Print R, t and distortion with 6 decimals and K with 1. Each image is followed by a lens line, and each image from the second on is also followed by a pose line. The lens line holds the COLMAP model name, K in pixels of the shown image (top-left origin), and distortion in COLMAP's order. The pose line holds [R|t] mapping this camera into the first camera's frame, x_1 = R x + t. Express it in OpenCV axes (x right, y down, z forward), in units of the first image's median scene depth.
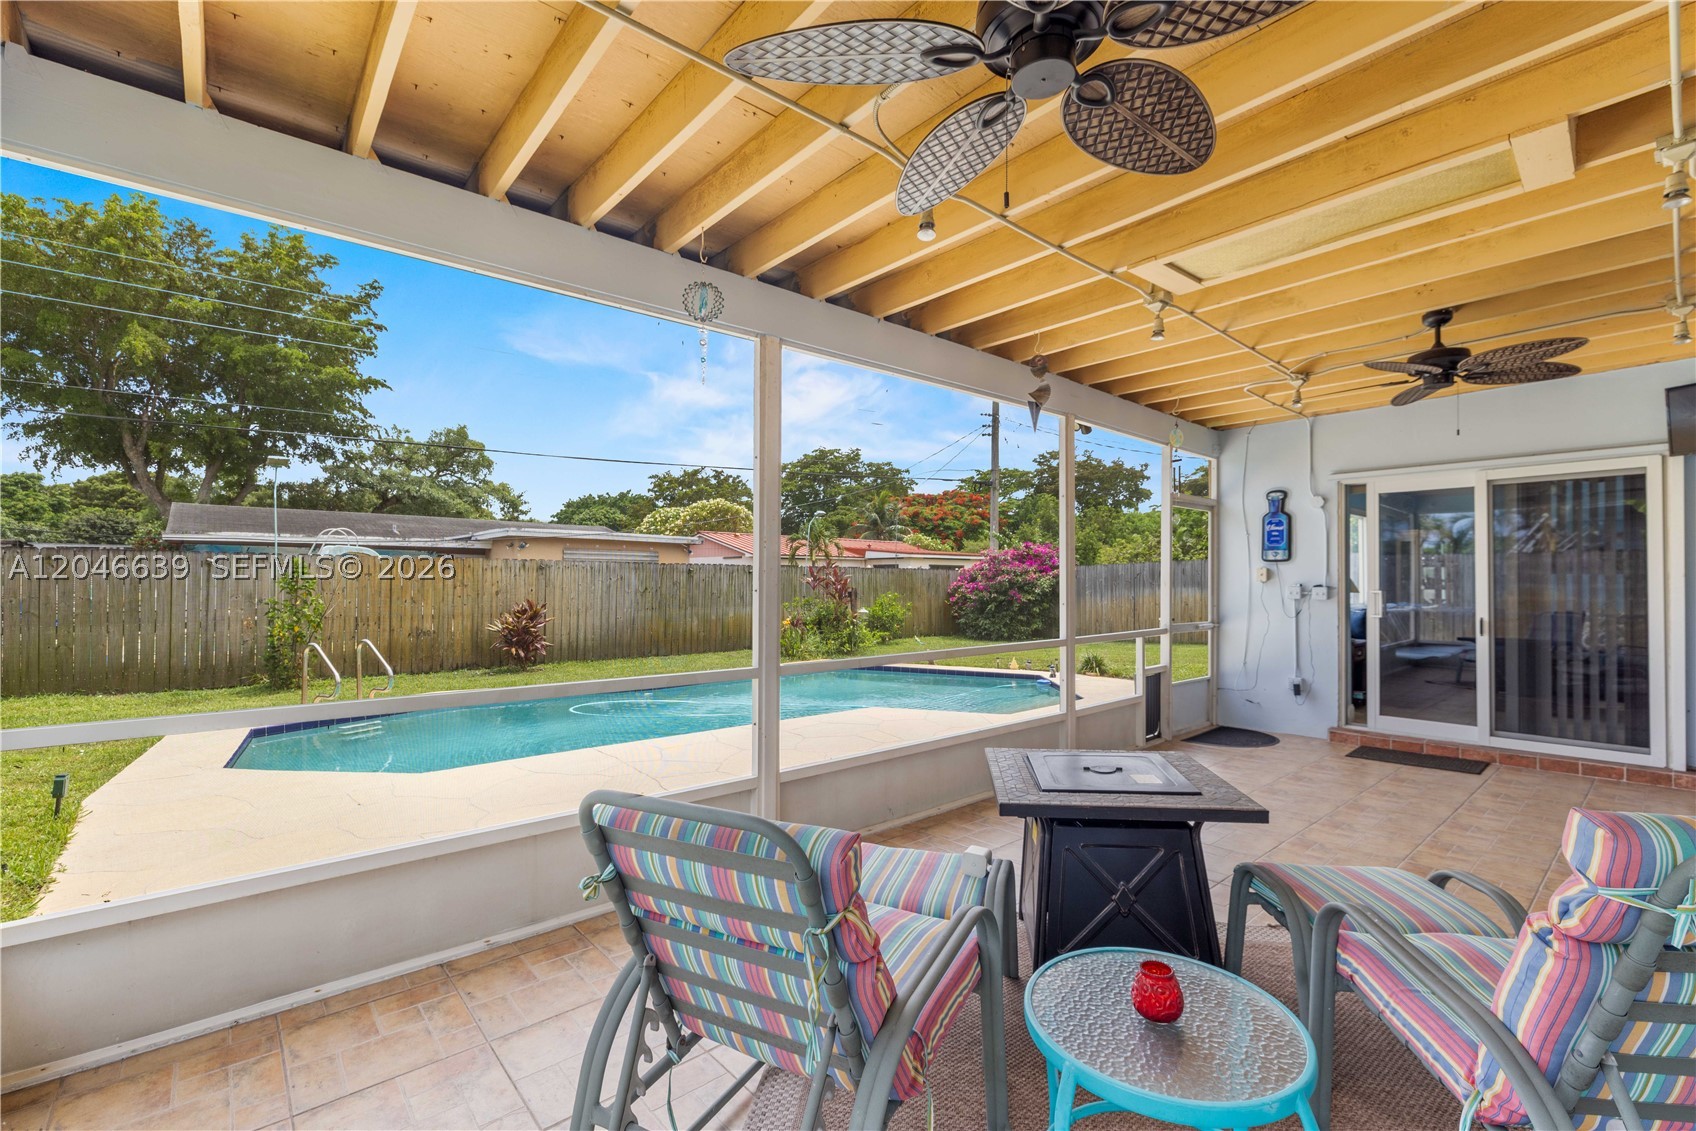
lens RADIAL K [[730.5, 0, 829.2], [0, 730.5, 561.2], [0, 0, 1]] dist [0.001161, 0.000237]
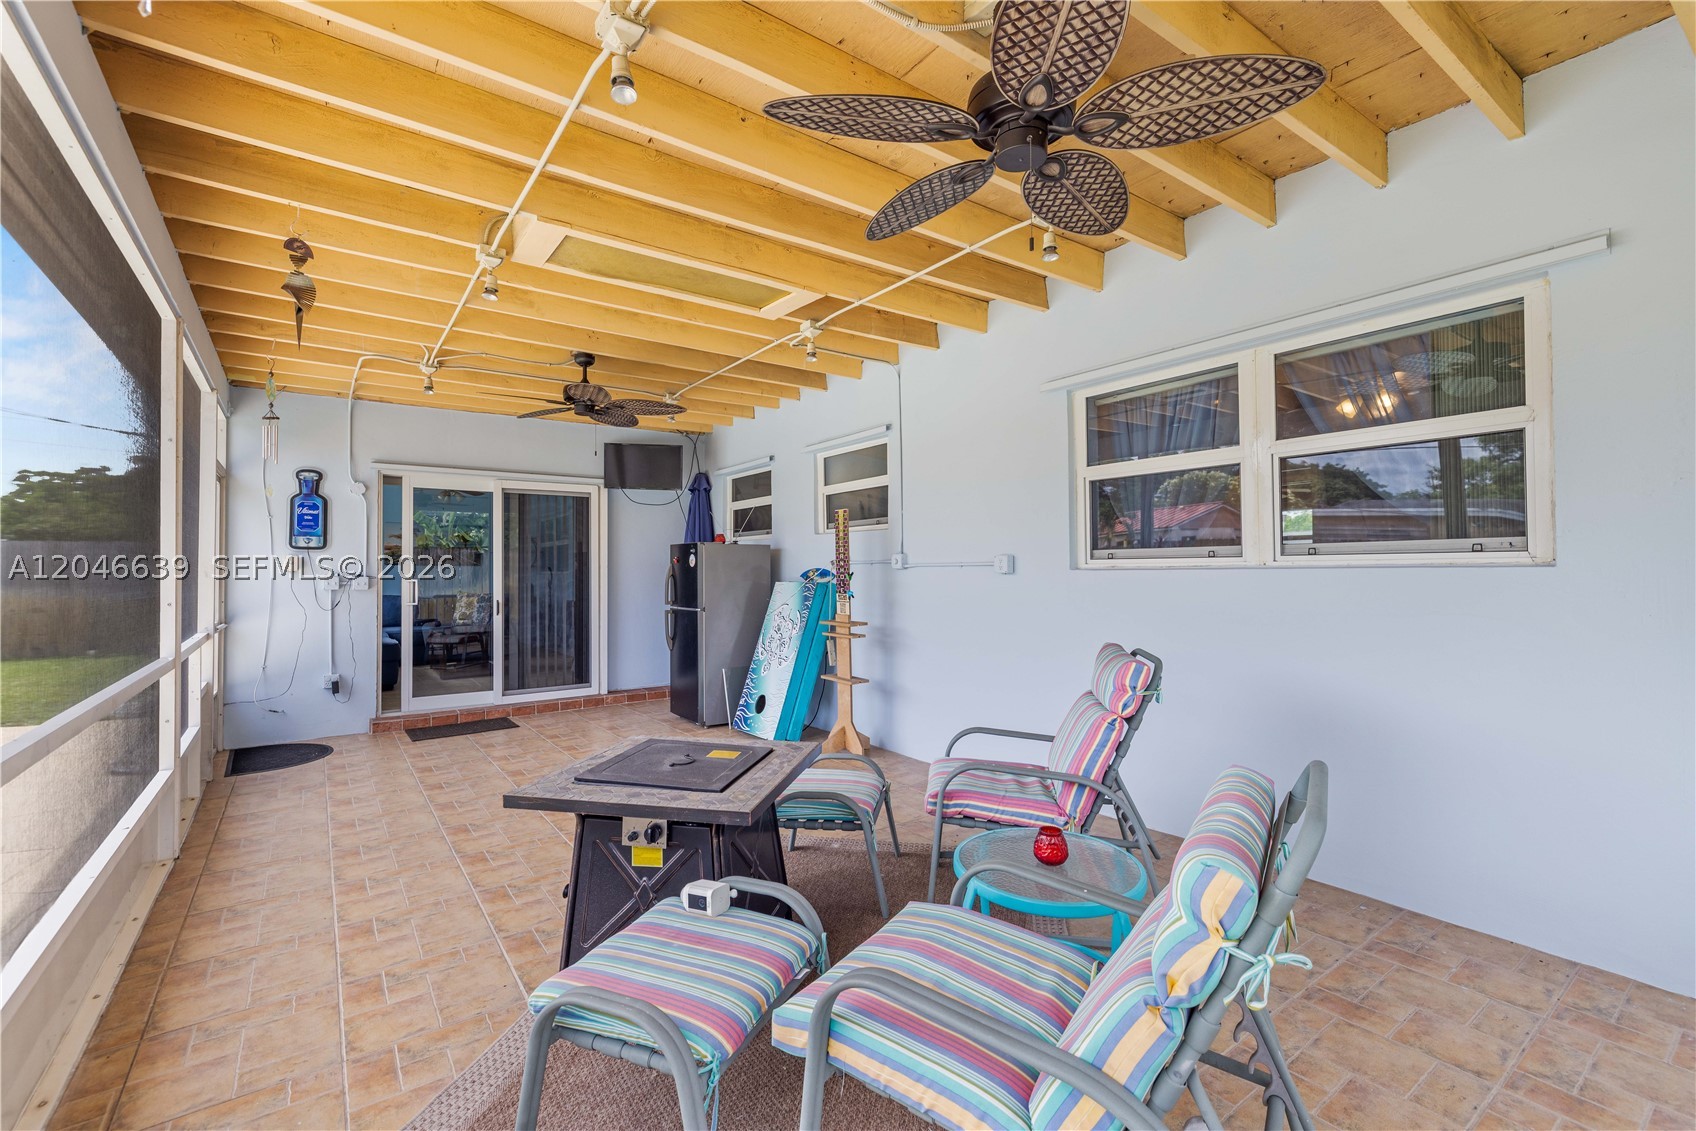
lens RADIAL K [[730.5, 0, 829.2], [0, 730.5, 561.2], [0, 0, 1]] dist [0.001161, 0.000237]
pose [[0.083144, 0.012111, 0.996464, -0.272276], [-0.023334, 0.999676, -0.010203, 0.011442], [-0.996264, -0.022403, 0.083400, 0.343233]]
